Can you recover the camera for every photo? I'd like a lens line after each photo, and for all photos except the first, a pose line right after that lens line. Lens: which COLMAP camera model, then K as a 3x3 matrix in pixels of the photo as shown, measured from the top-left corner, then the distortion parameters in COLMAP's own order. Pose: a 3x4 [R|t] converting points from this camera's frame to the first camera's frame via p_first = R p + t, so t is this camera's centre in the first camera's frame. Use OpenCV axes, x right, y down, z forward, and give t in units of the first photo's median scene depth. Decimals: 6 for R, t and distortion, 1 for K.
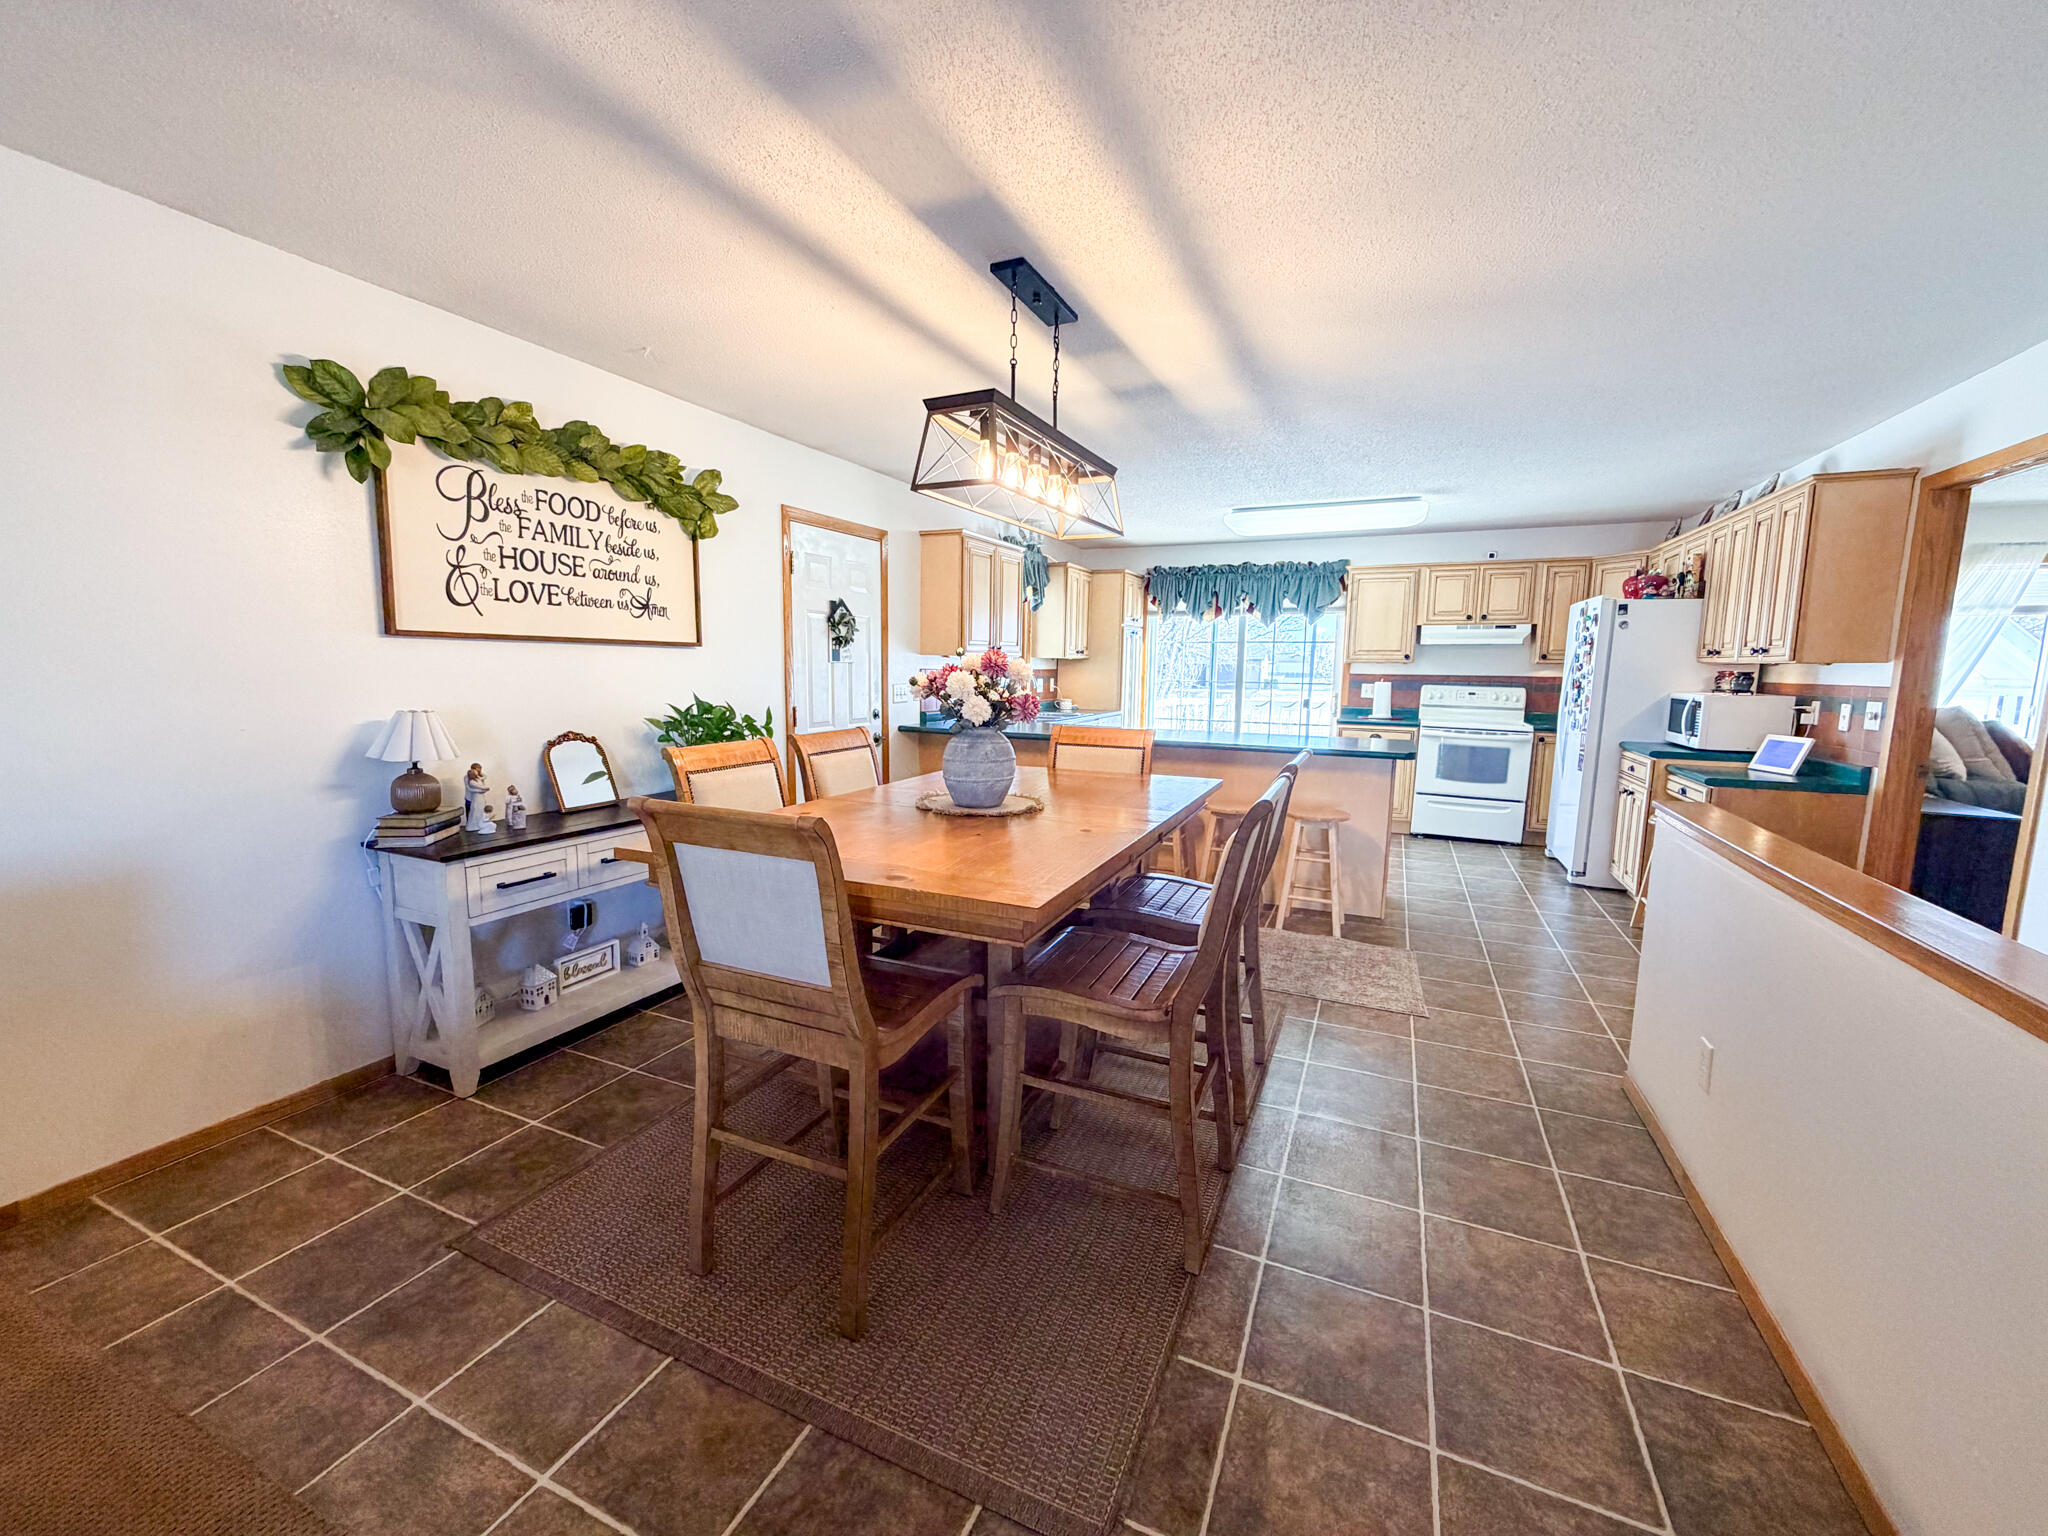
lens RADIAL K [[815.6, 0, 1018.8], [0, 815.6, 769.9], [0, 0, 1]] dist [0.000299, -0.000039]
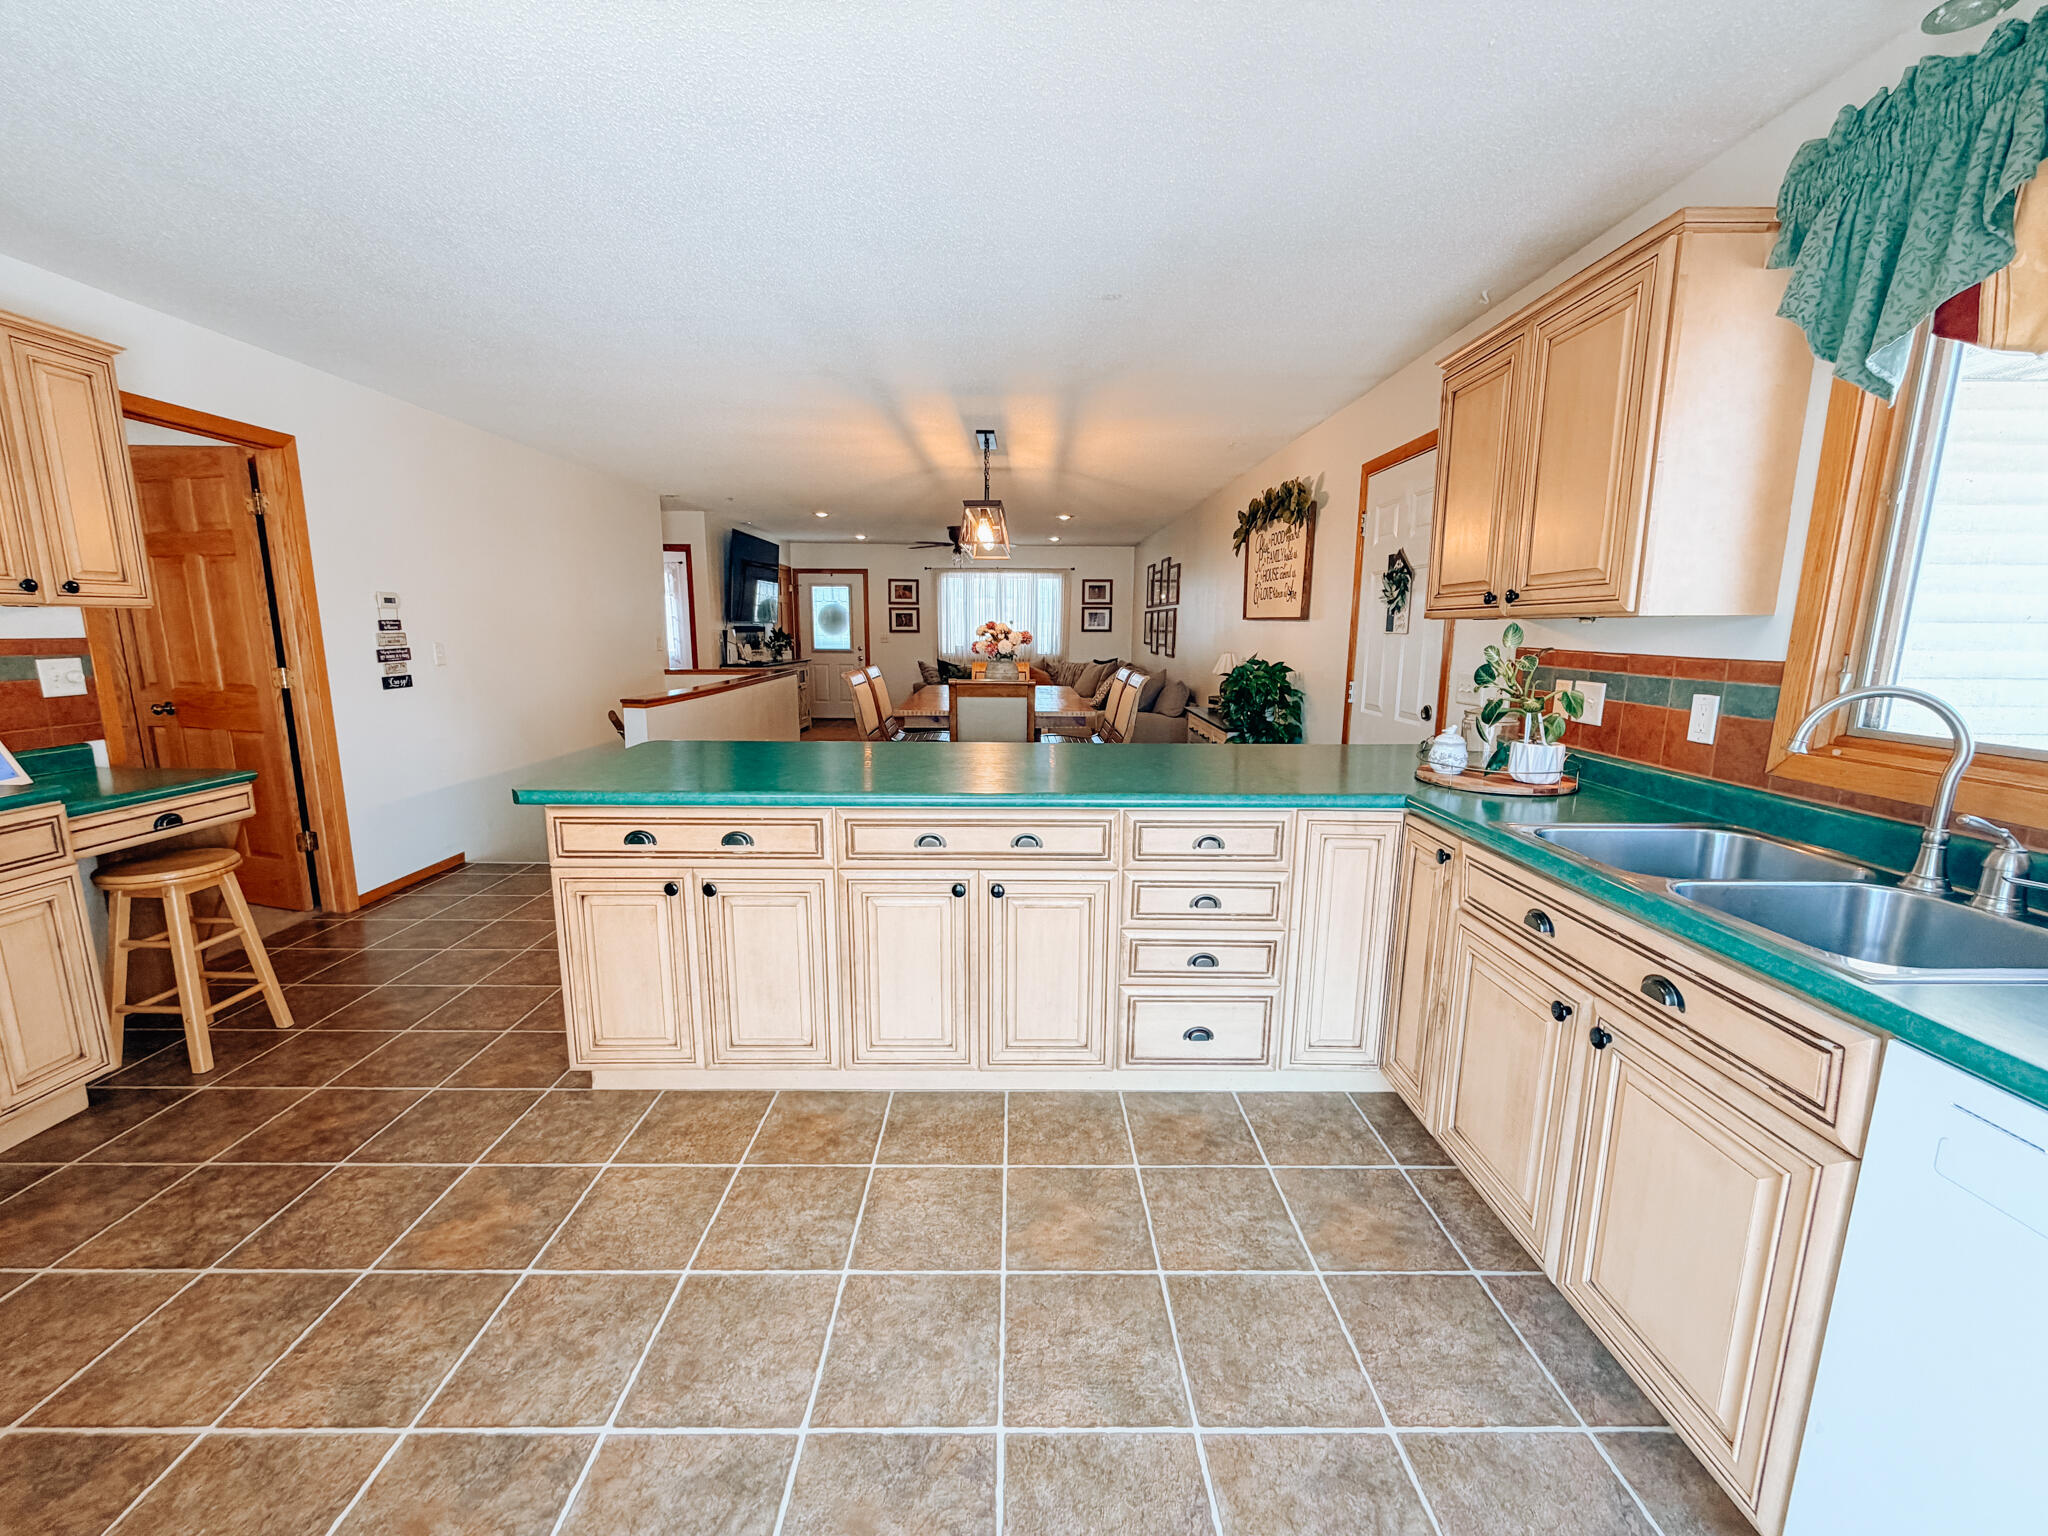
lens RADIAL K [[815.6, 0, 1020.8], [0, 815.6, 769.5], [0, 0, 1]] dist [0.000299, -0.000039]
pose [[-0.906147, 0.054379, -0.419452, 0.448123], [-0.074052, 0.955986, 0.283913, -0.210310], [0.416429, 0.288329, -0.862237, 1.622019]]
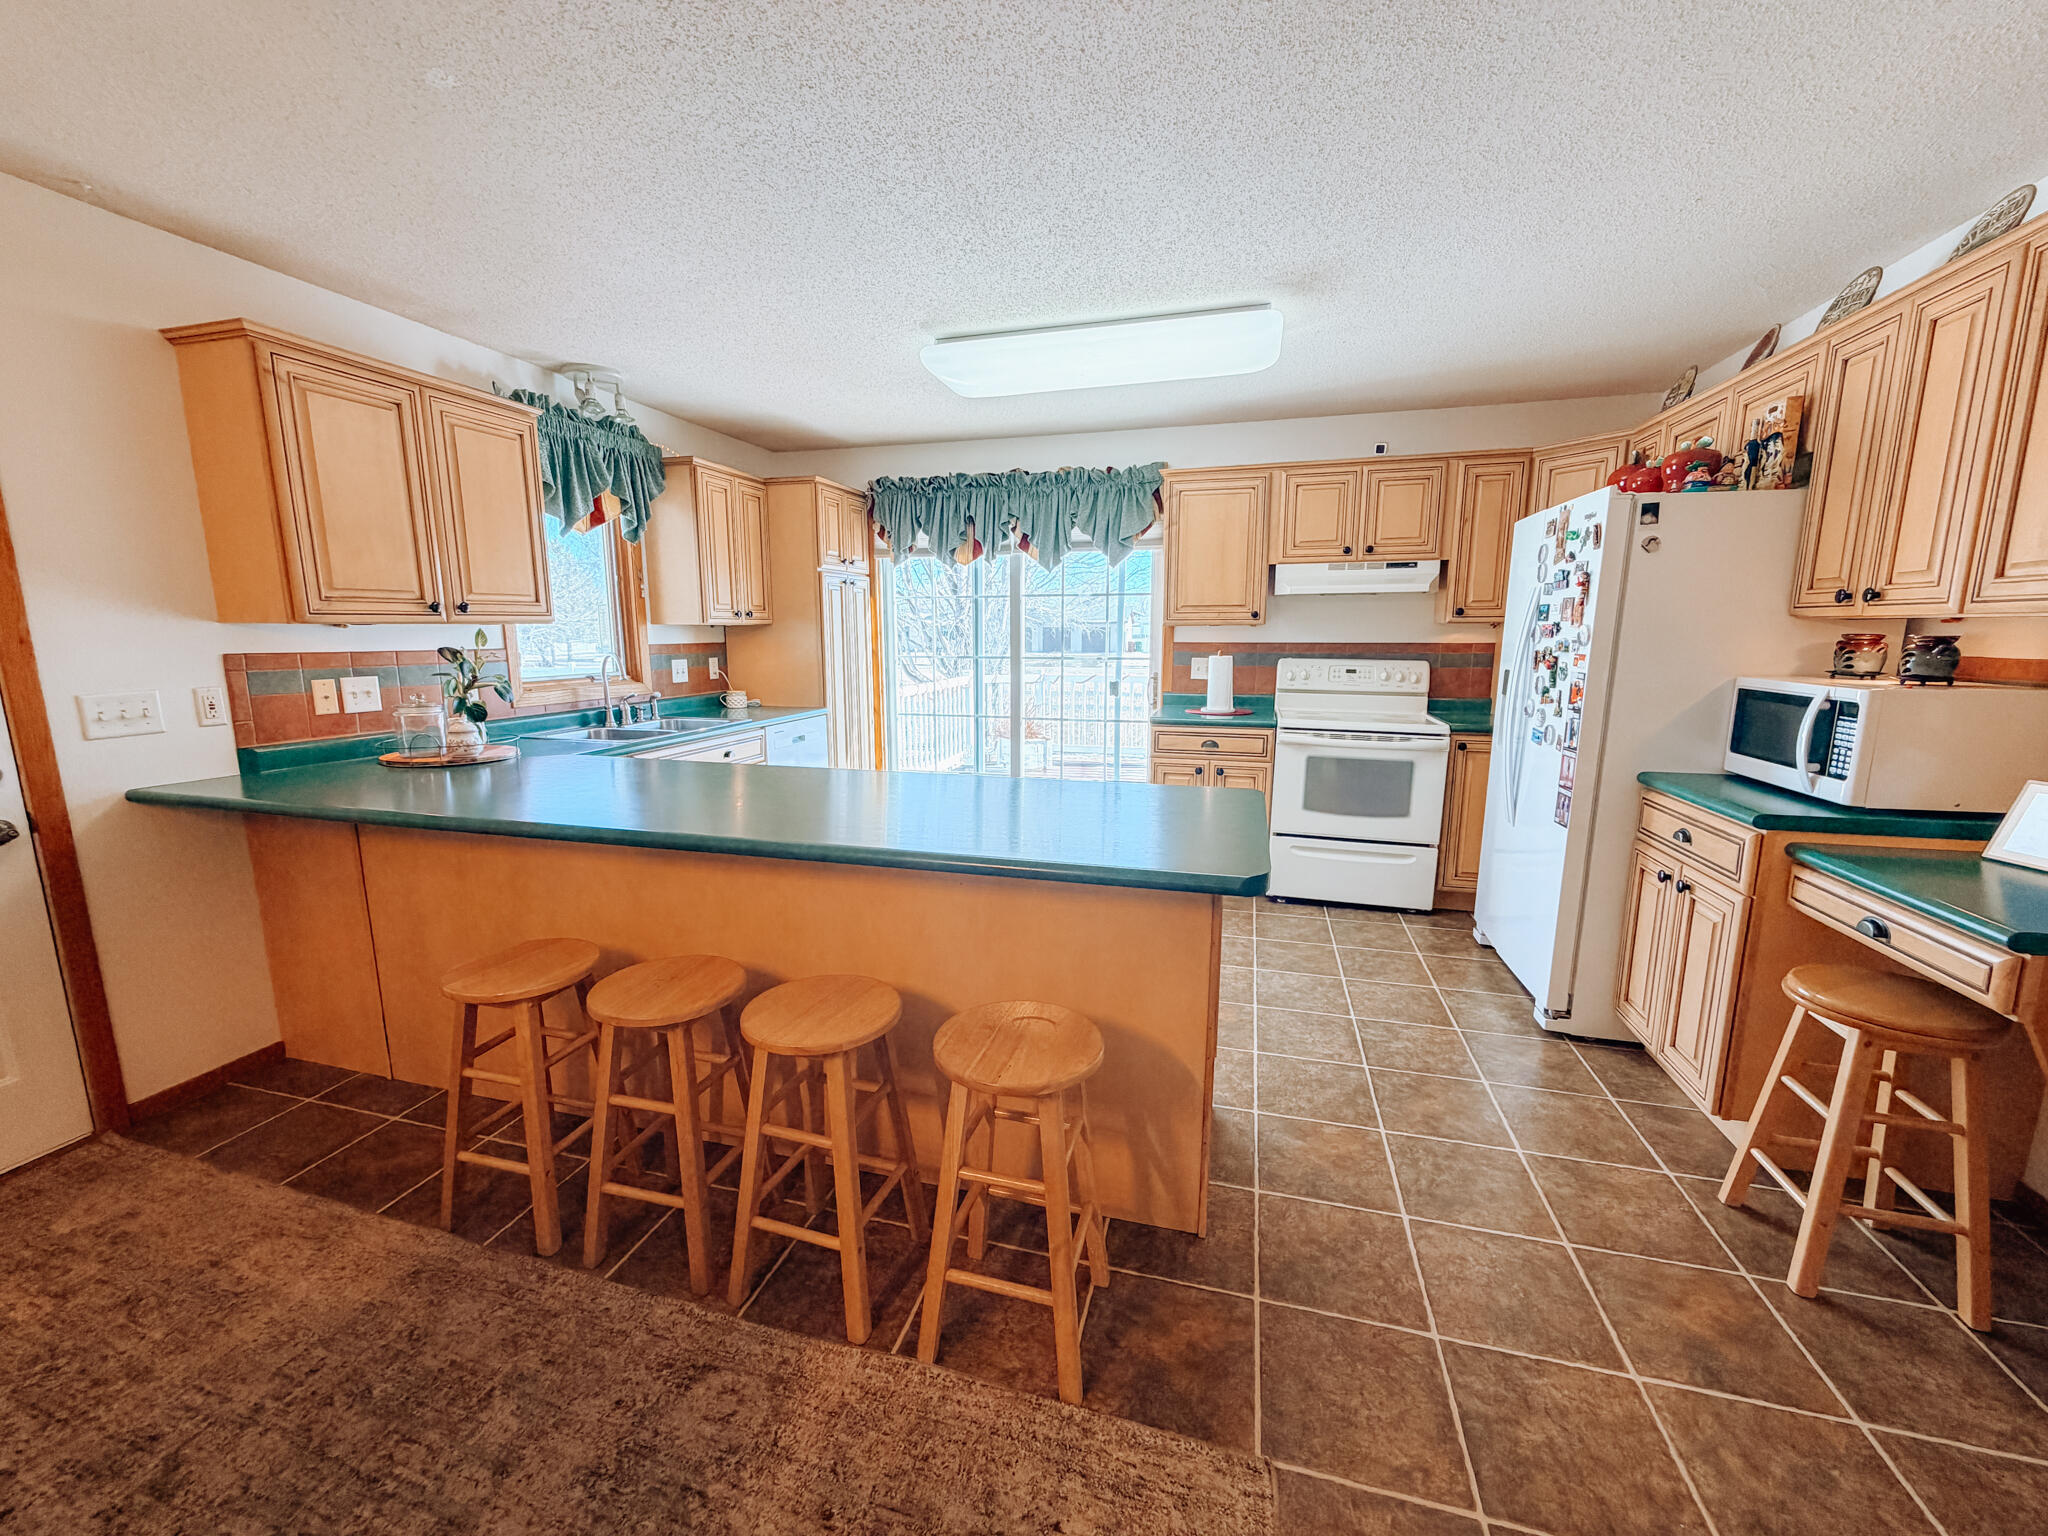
lens RADIAL K [[815.6, 0, 1017.7], [0, 815.6, 770.4], [0, 0, 1]] dist [0.000299, -0.000039]
pose [[0.988320, -0.040505, 0.146909, 0.295822], [0.034222, 0.998398, 0.045049, -0.080222], [-0.148499, -0.039495, 0.988124, 0.599148]]
